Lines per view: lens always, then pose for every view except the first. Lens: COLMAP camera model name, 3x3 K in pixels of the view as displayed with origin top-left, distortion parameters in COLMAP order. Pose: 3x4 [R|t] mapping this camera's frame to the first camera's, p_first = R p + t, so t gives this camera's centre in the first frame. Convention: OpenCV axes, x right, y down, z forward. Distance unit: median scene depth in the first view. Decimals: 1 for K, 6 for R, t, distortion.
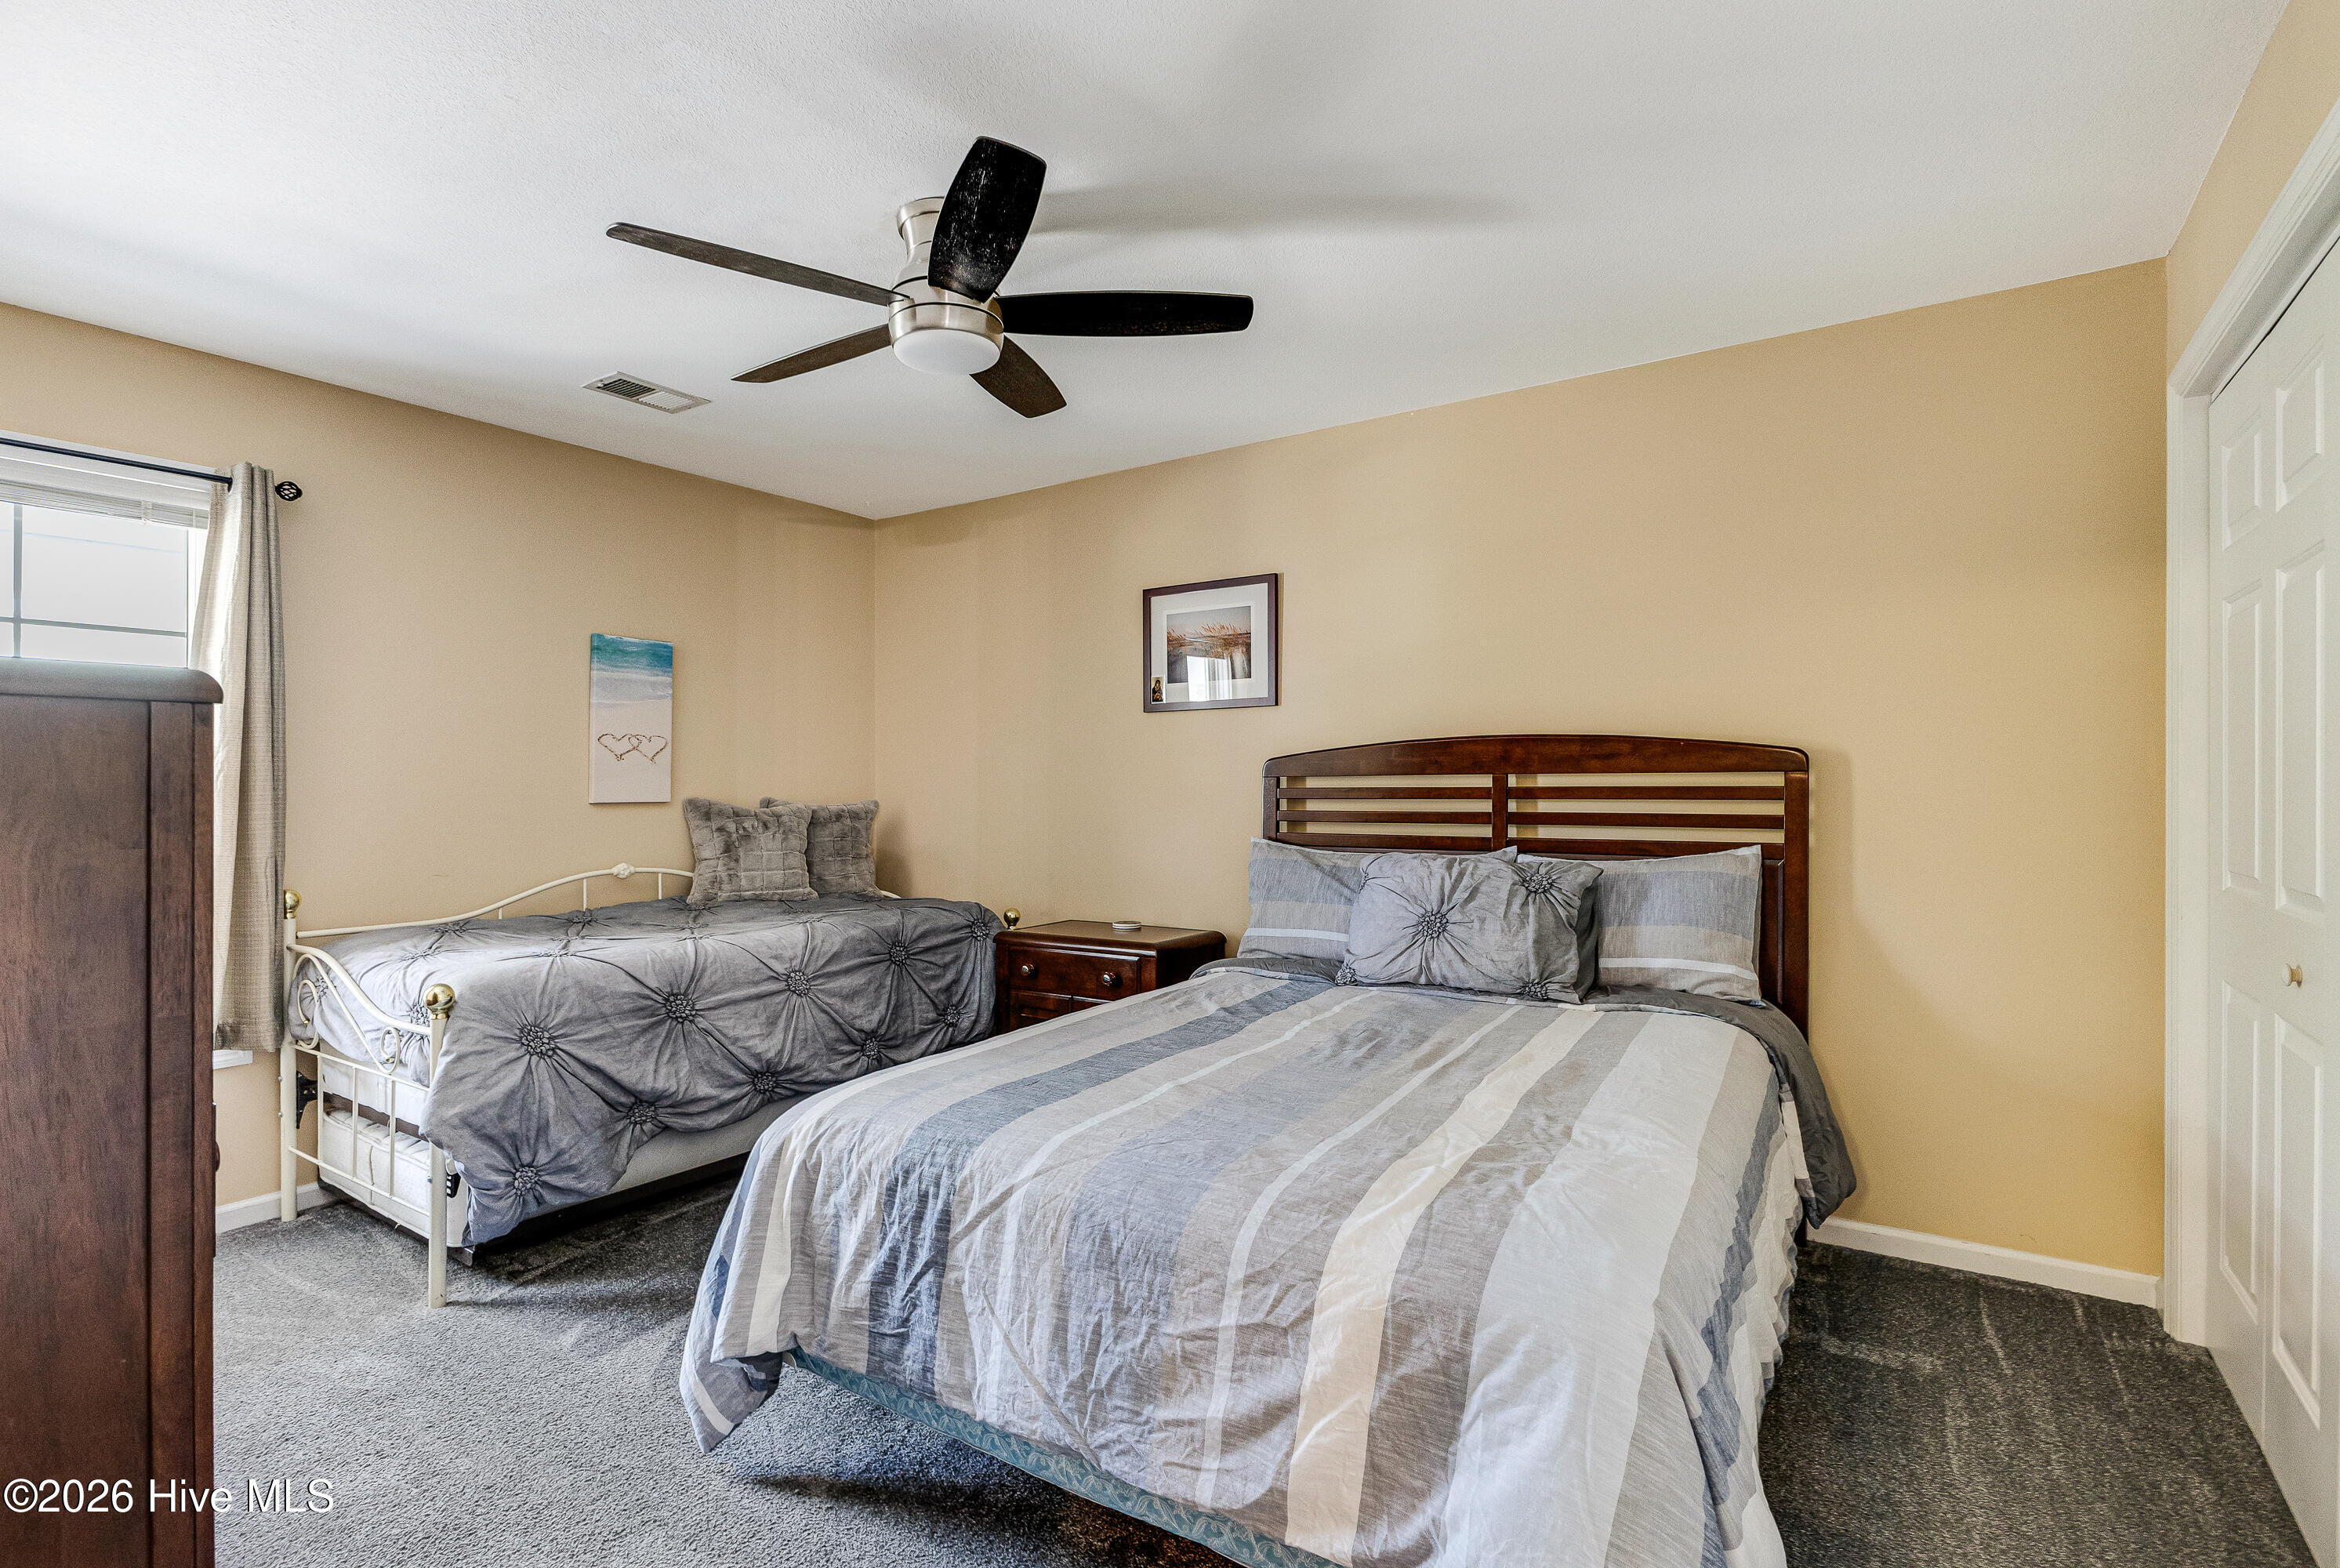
lens RADIAL K [[1121.7, 0, 1170.0], [0, 1121.7, 784.0], [0, 0, 1]] dist [0.000581, 0.000014]
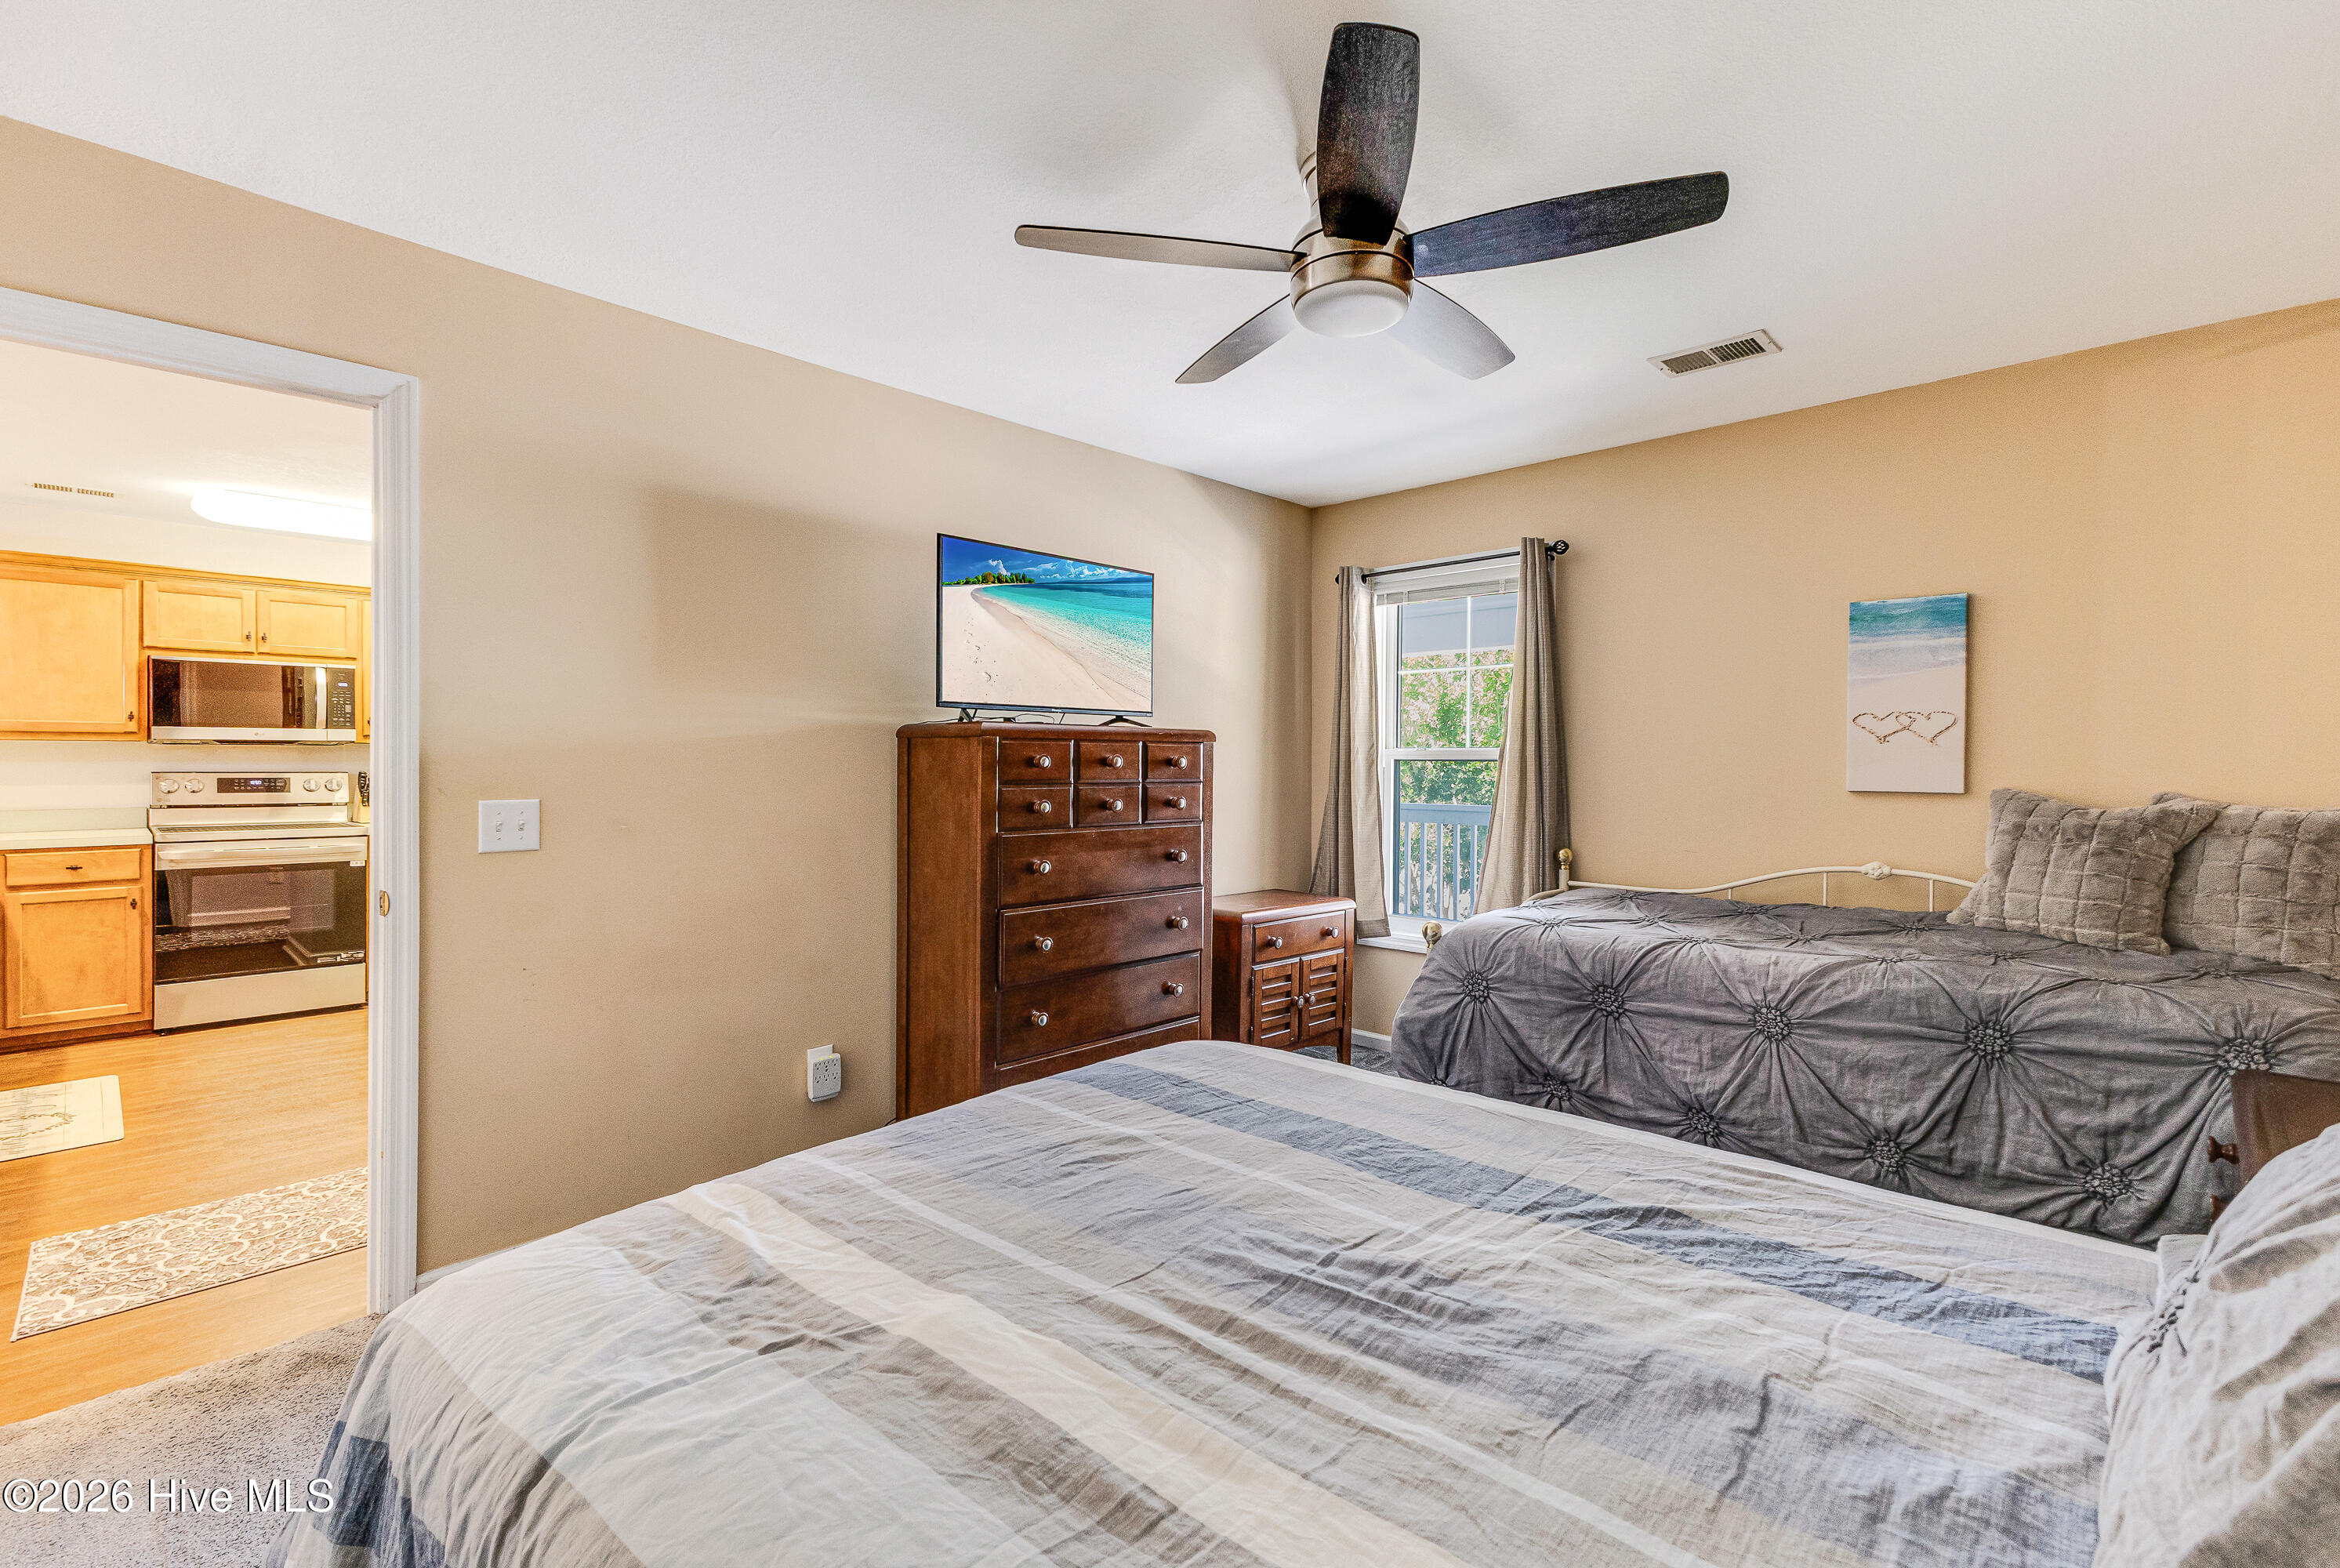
lens RADIAL K [[1044.6, 0, 1172.6], [0, 1044.6, 765.4], [0, 0, 1]] dist [0.002959, 0.000012]
pose [[-0.175332, 0.006781, -0.984486, 0.458708], [-0.001828, 0.999972, 0.007213, -0.009863], [0.984508, 0.003064, -0.175314, 0.689541]]
